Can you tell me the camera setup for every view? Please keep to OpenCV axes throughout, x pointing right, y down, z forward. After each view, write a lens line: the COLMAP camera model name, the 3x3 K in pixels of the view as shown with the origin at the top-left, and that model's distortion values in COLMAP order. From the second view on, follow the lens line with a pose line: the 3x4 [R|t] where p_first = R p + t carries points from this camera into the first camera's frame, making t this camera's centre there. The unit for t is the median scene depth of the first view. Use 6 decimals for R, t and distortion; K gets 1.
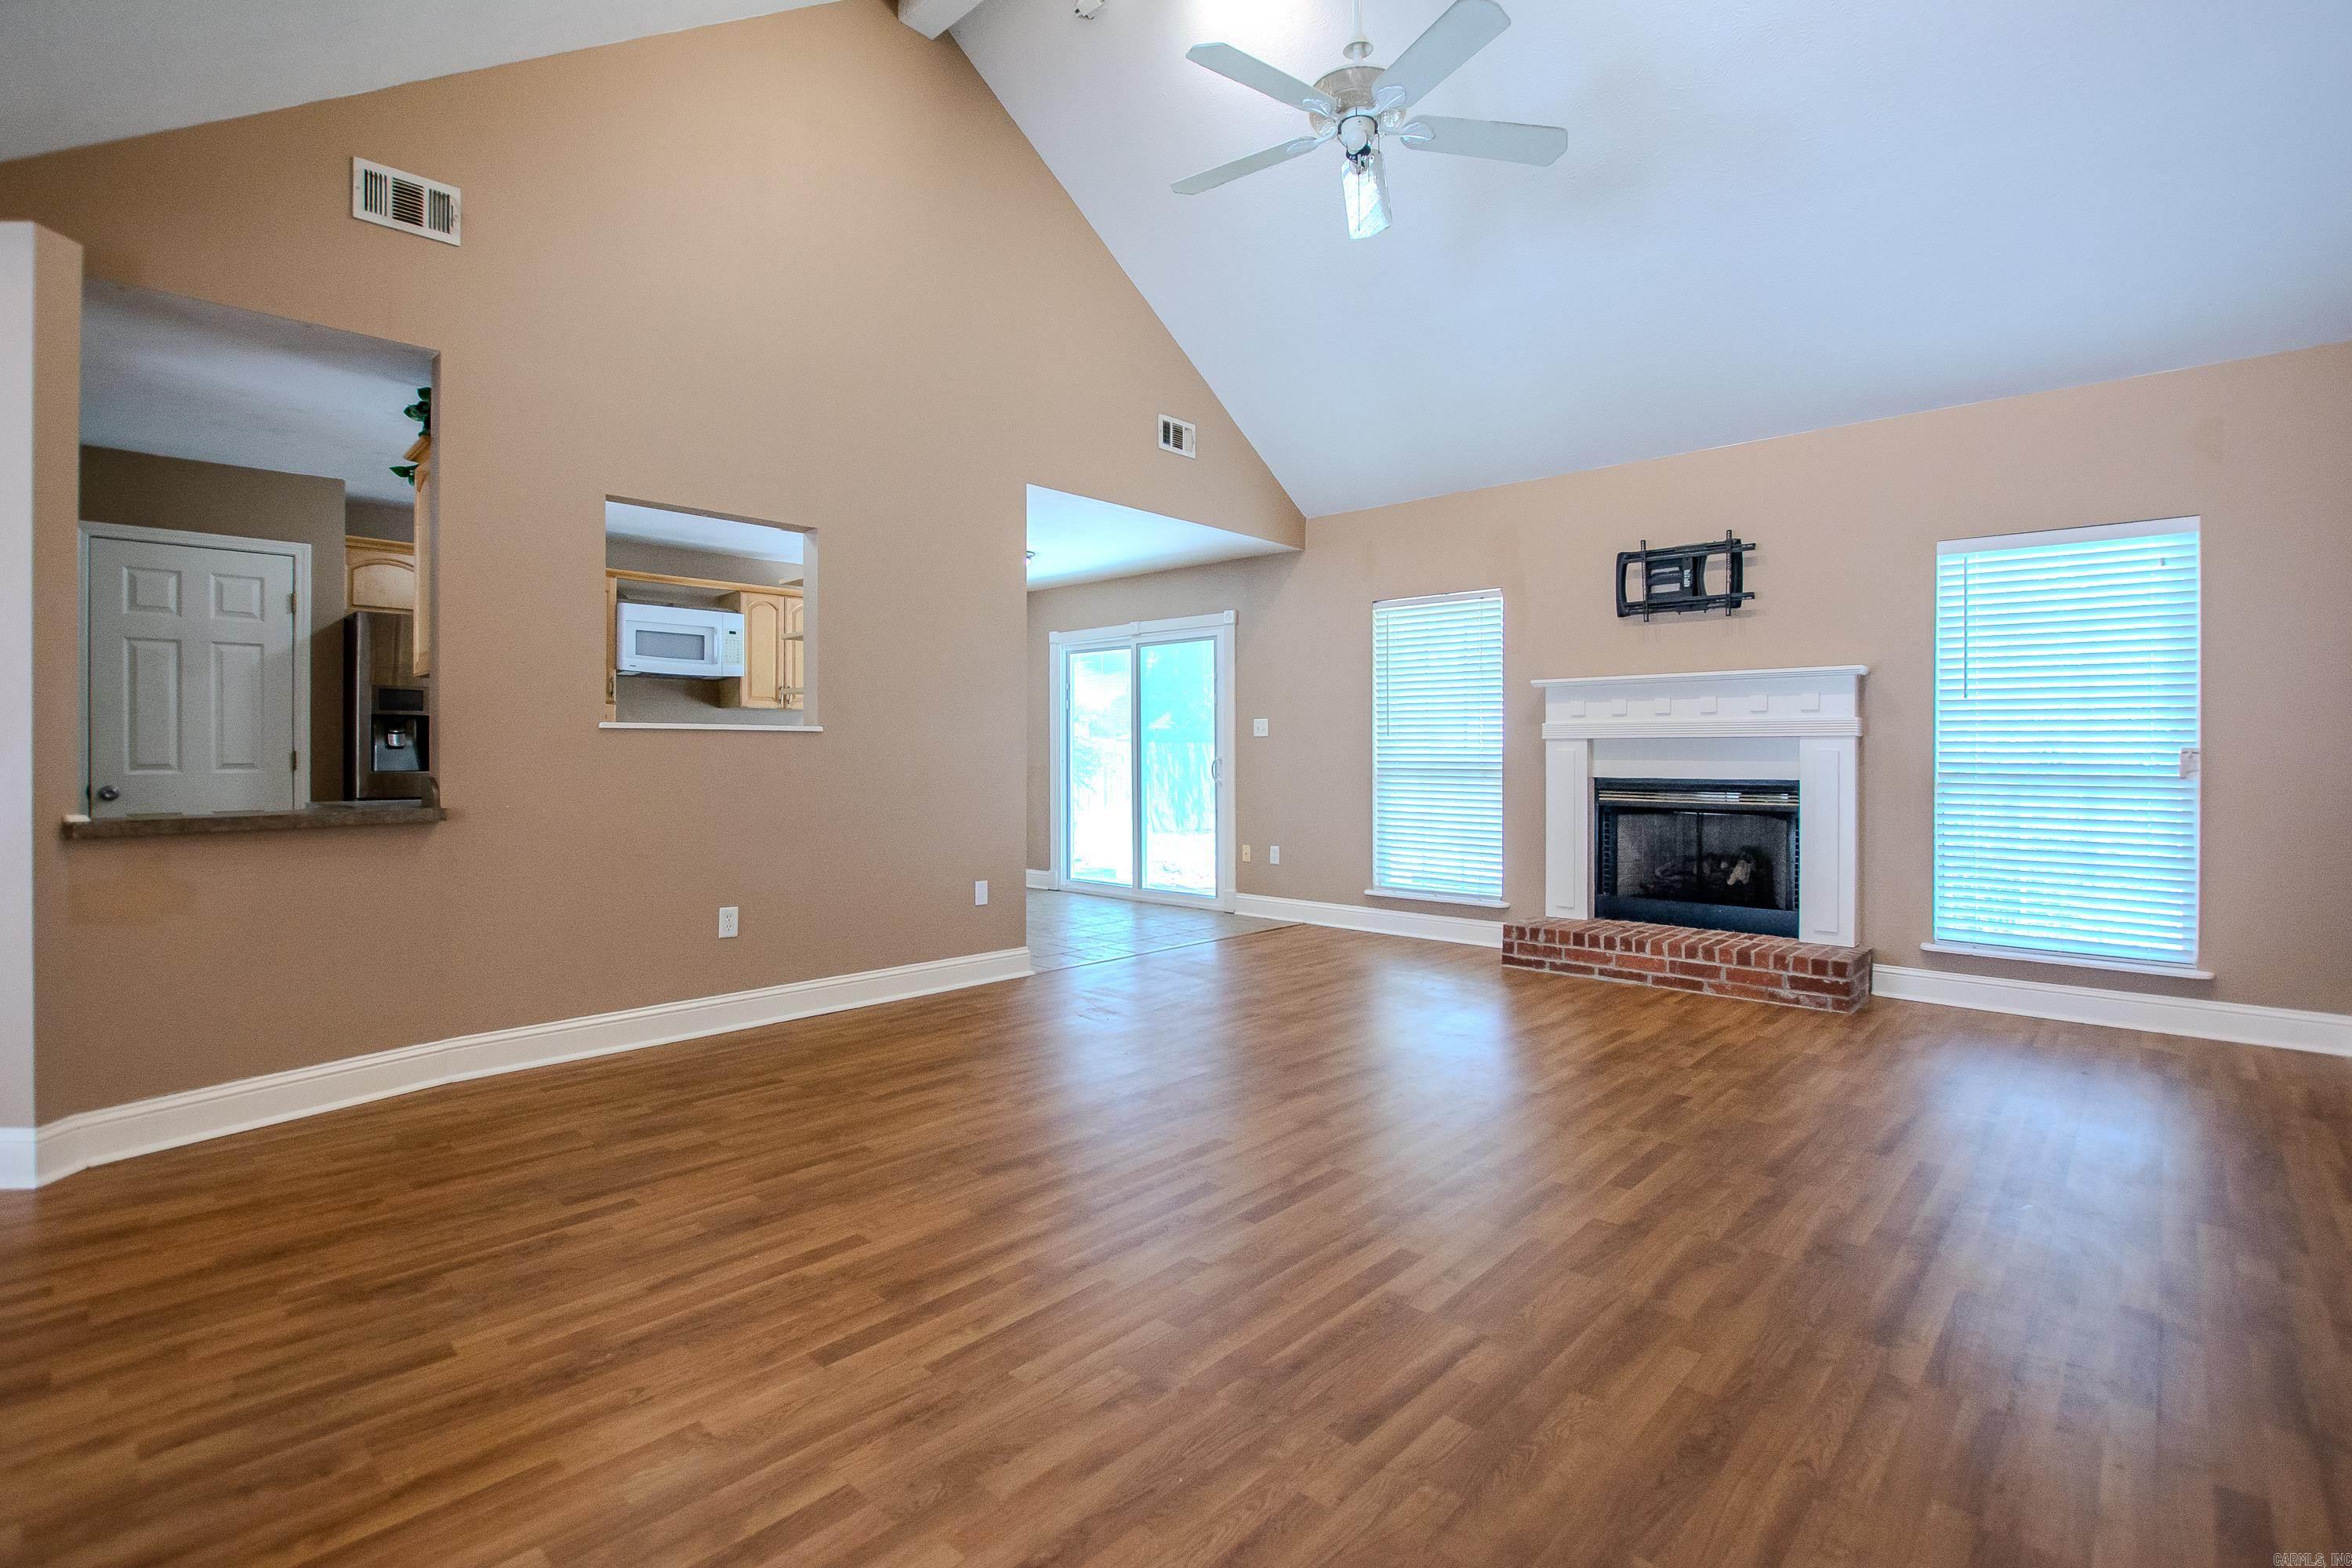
lens RADIAL K [[1071.6, 0, 1260.9], [0, 1071.6, 764.2], [0, 0, 1]] dist [-0.028664, 0.001517]
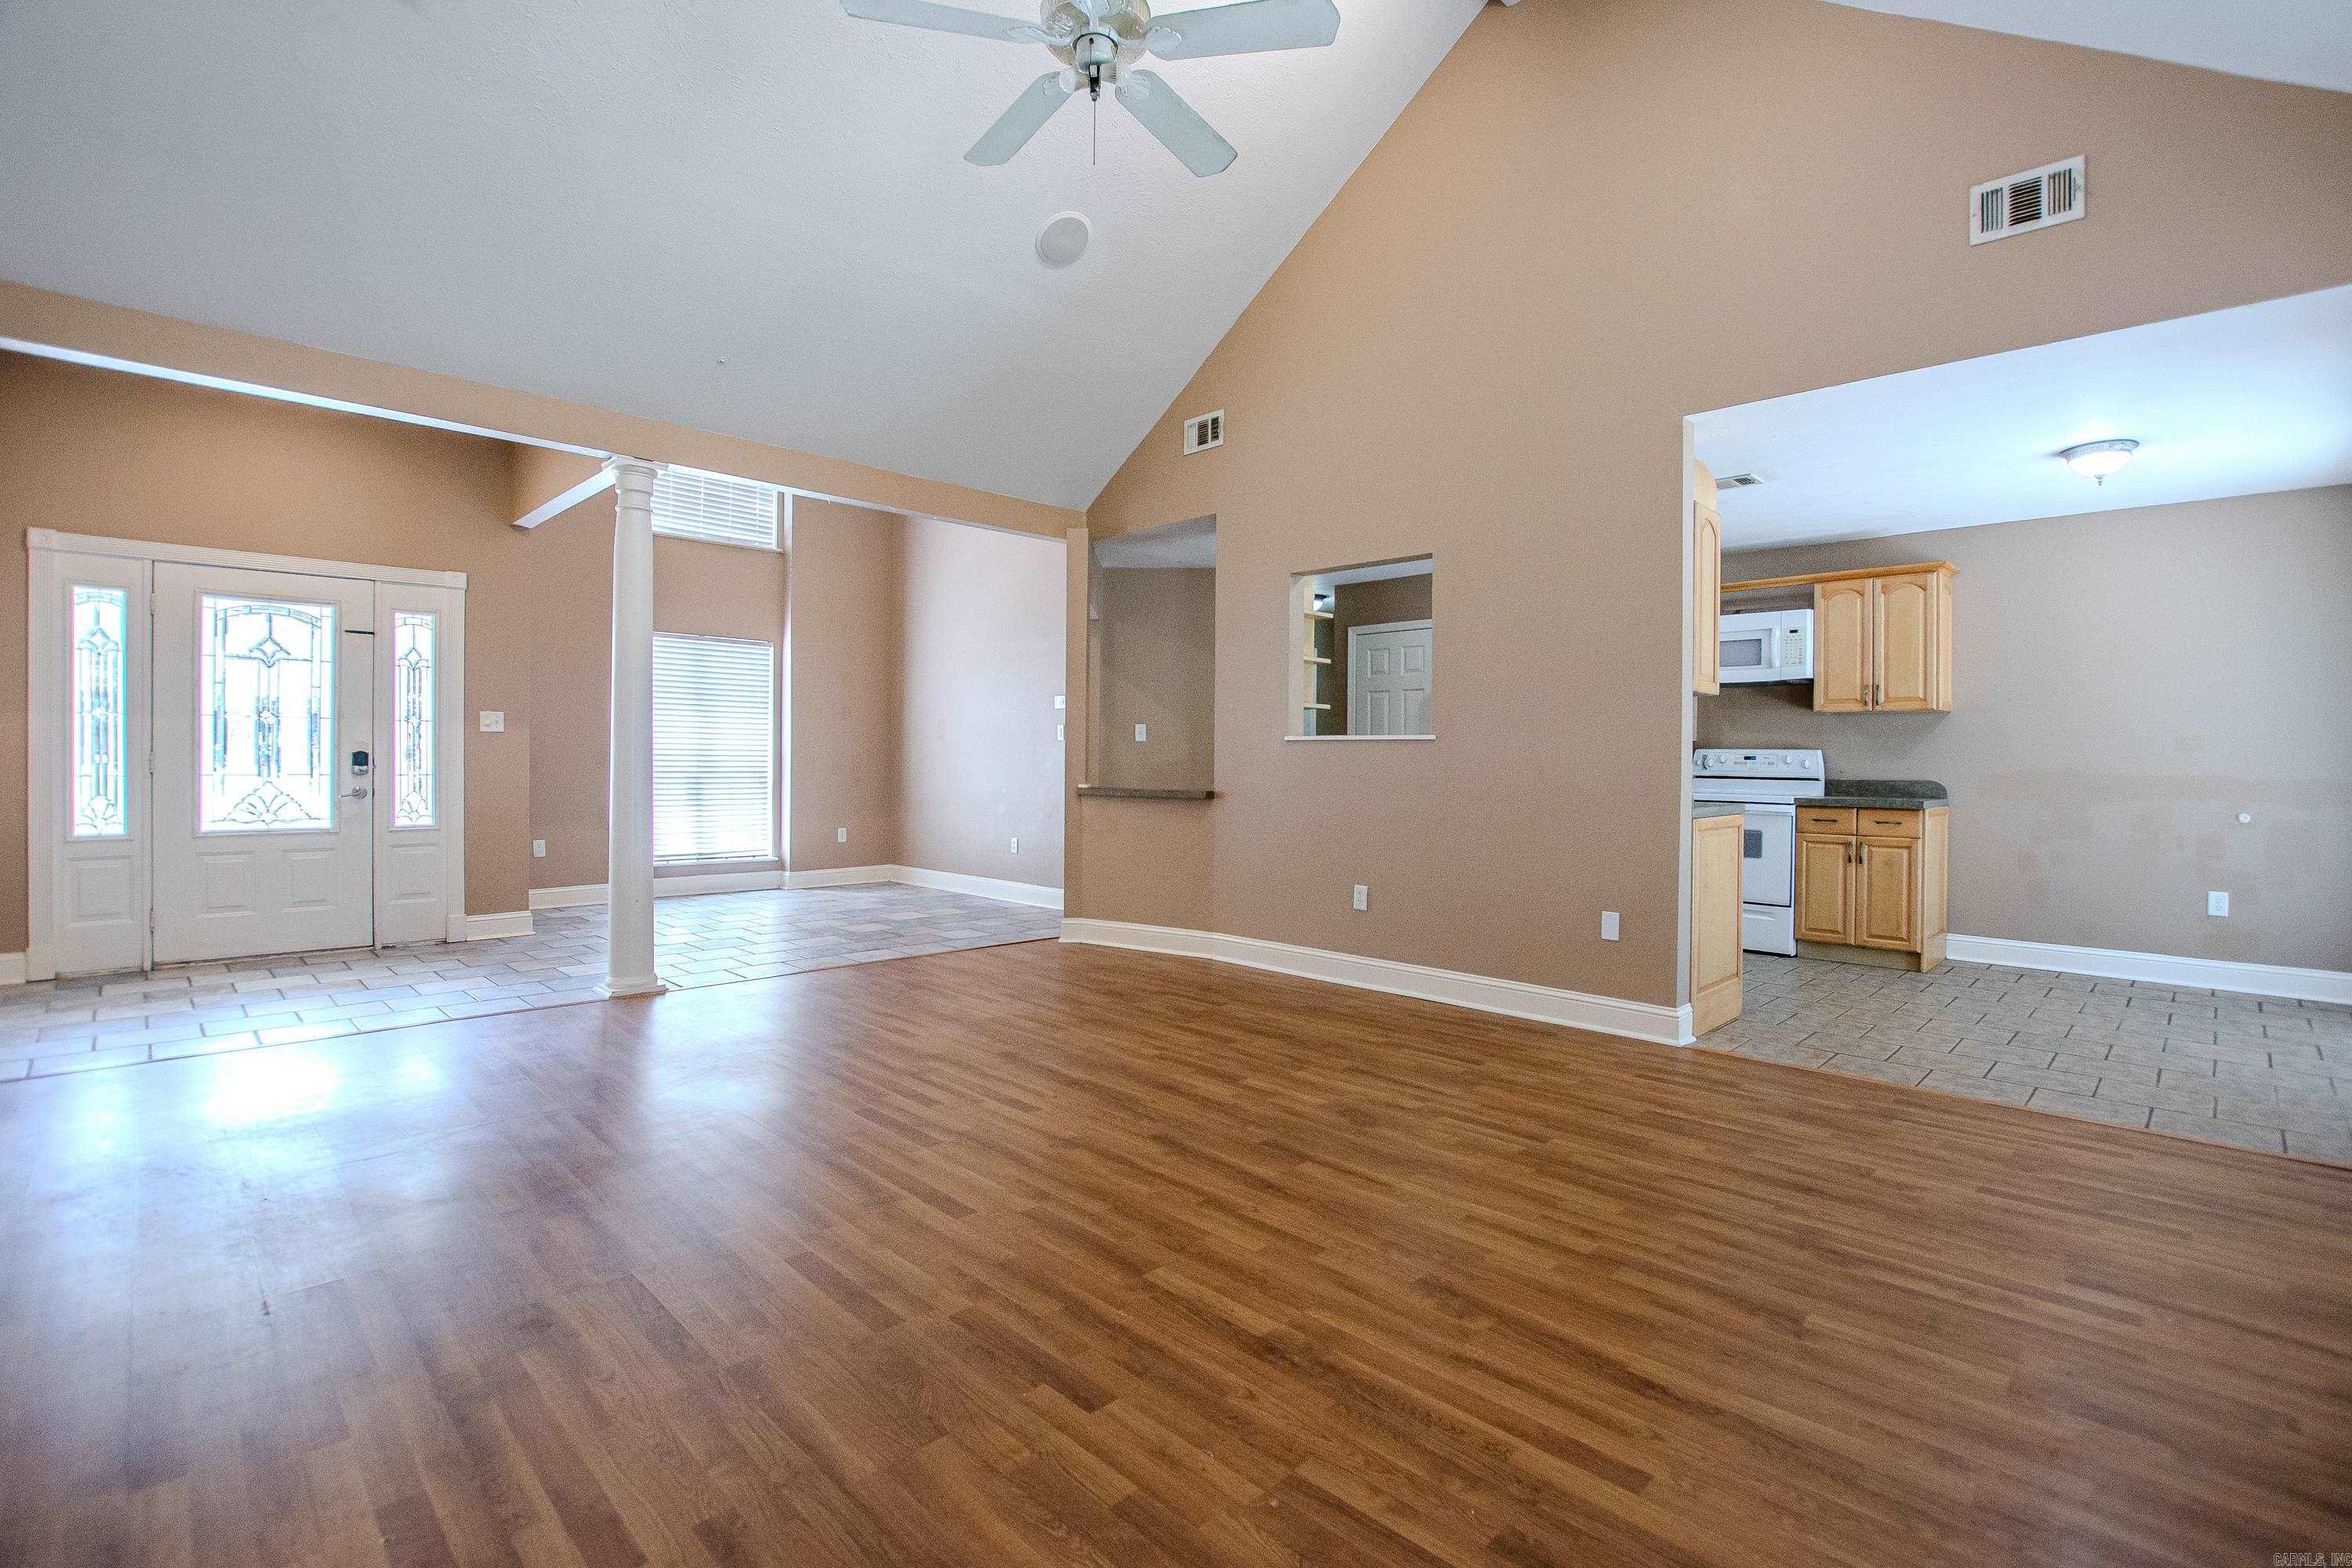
lens RADIAL K [[1071.6, 0, 1143.9], [0, 1071.6, 763.2], [0, 0, 1]] dist [-0.028664, 0.001517]
pose [[-0.096961, 0.000311, -0.995288, 0.611845], [-0.019011, 0.999817, 0.002164, -0.002626], [0.995107, 0.019131, -0.096937, 0.724171]]
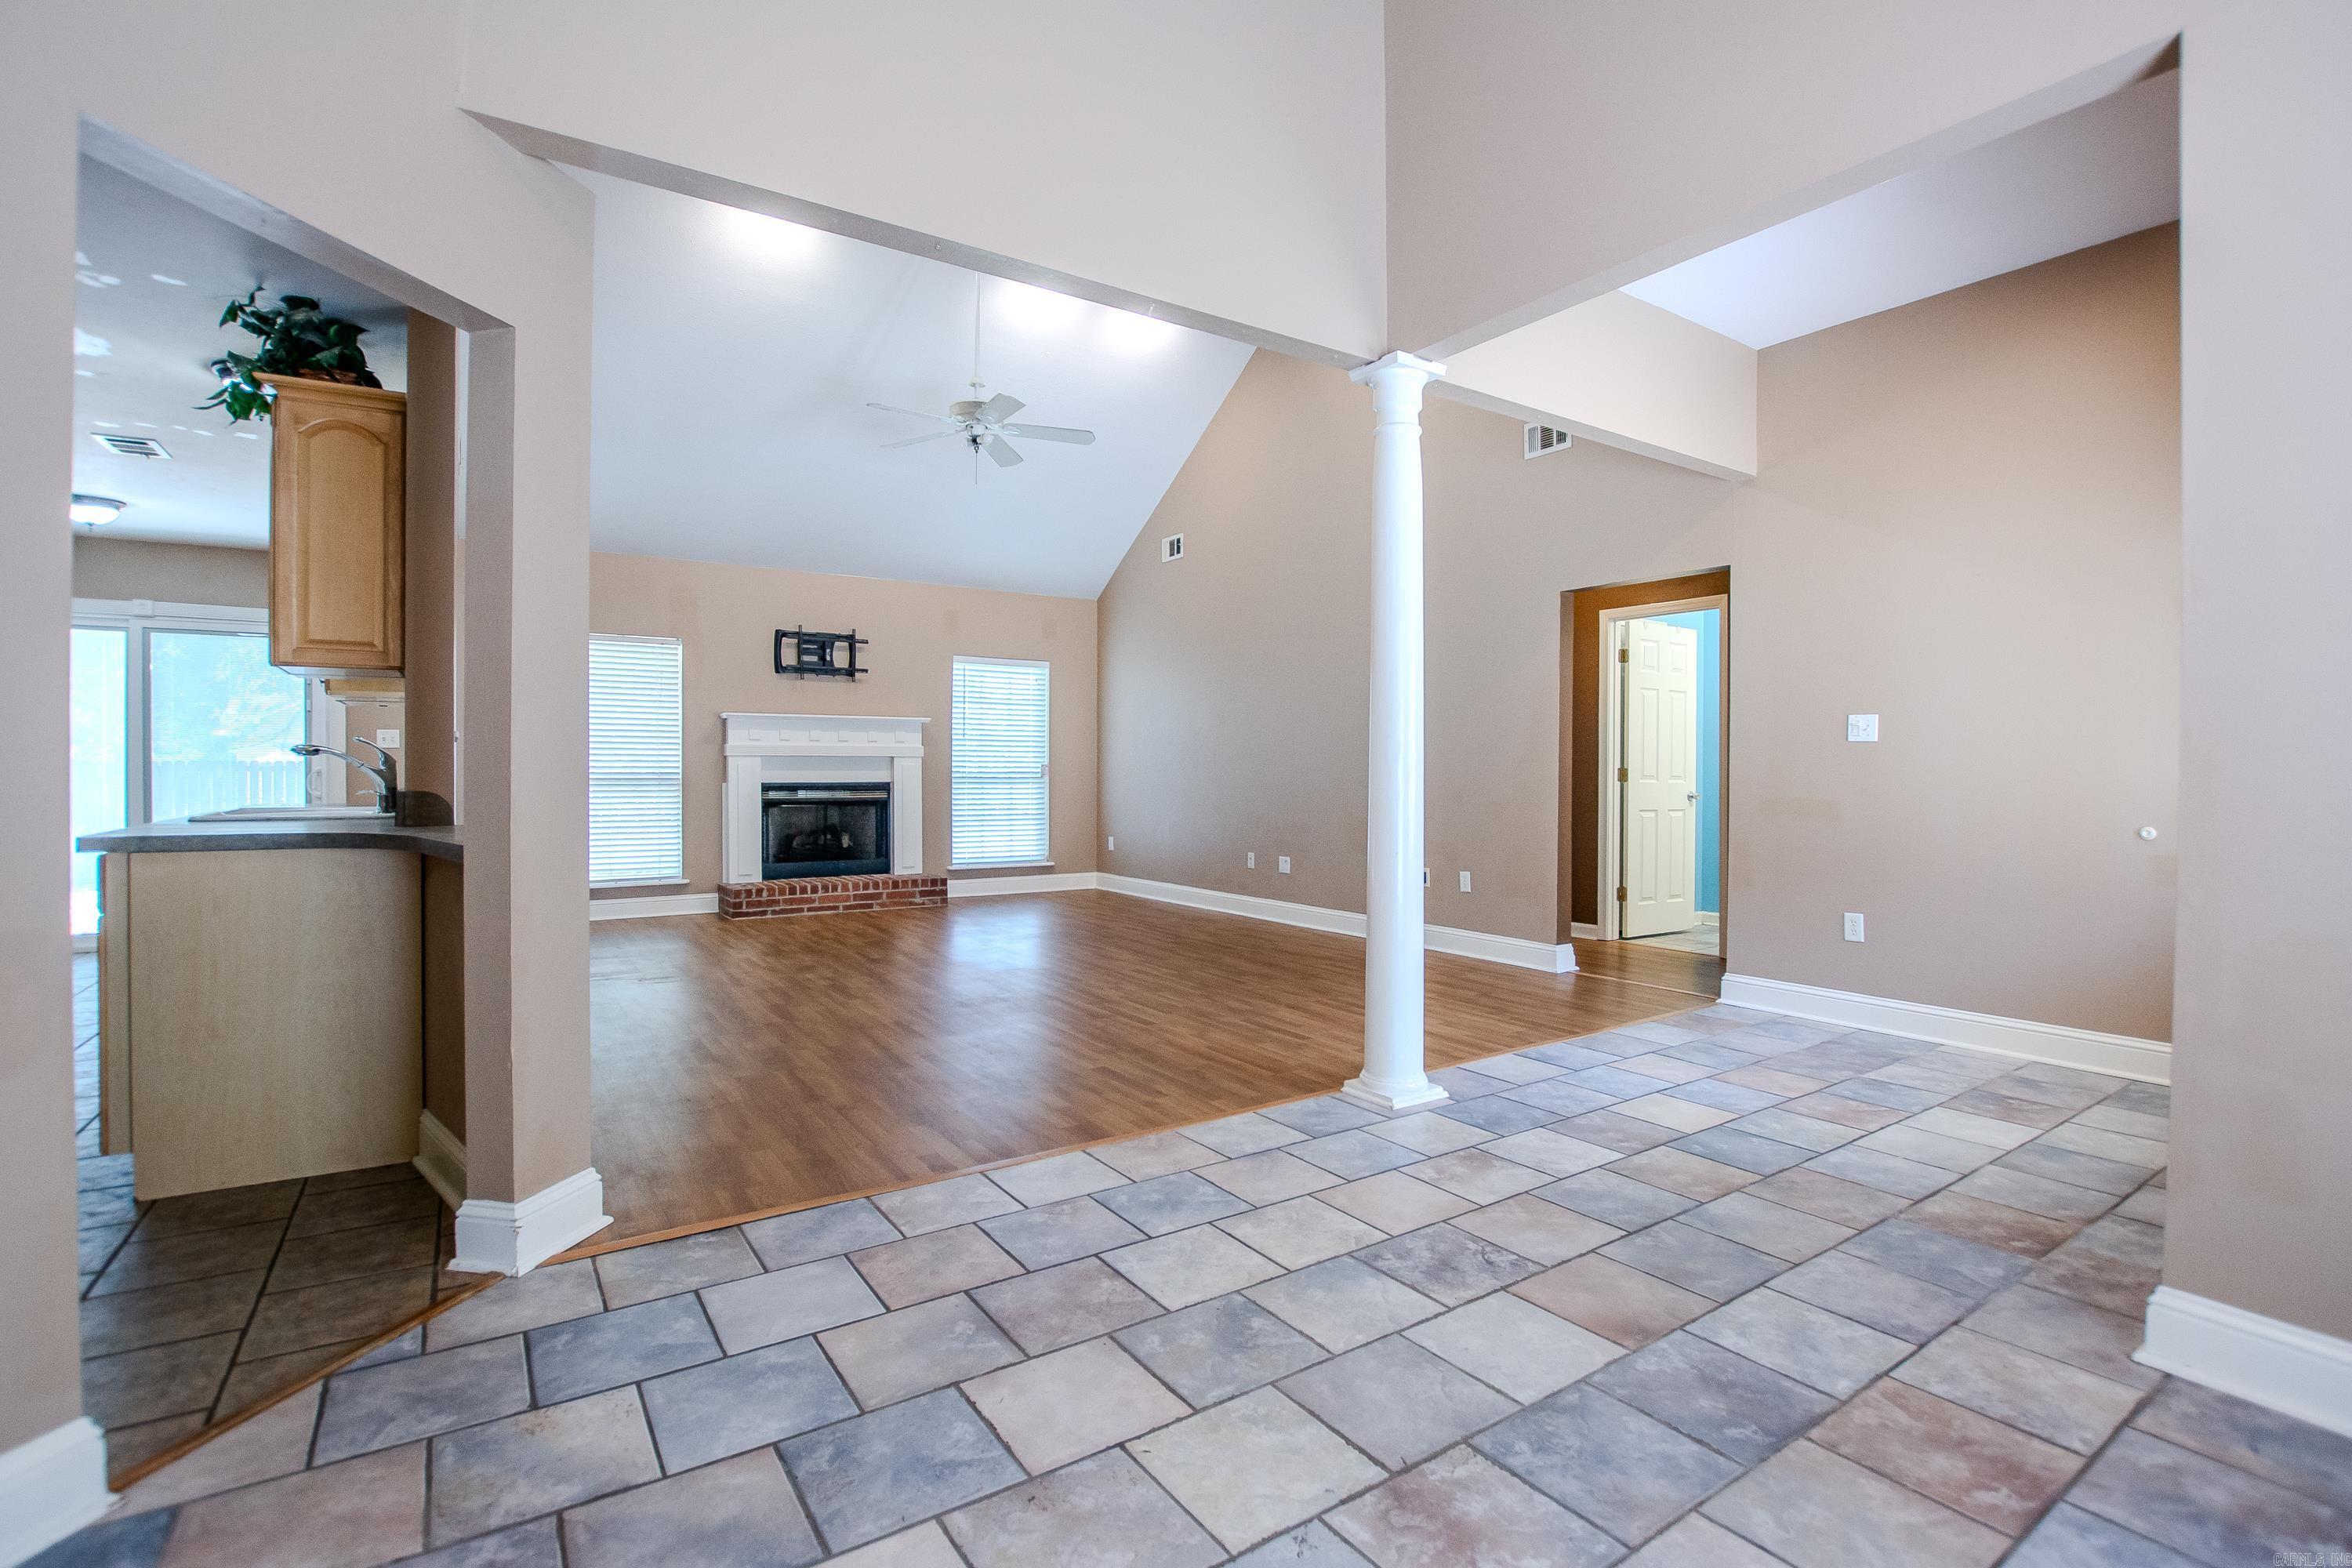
lens RADIAL K [[1071.6, 0, 1124.2], [0, 1071.6, 774.0], [0, 0, 1]] dist [-0.028664, 0.001517]
pose [[0.287489, -0.005861, 0.957766, -1.028948], [0.006588, 0.999970, 0.004142, -0.002219], [-0.957761, 0.005119, 0.287519, 0.135476]]
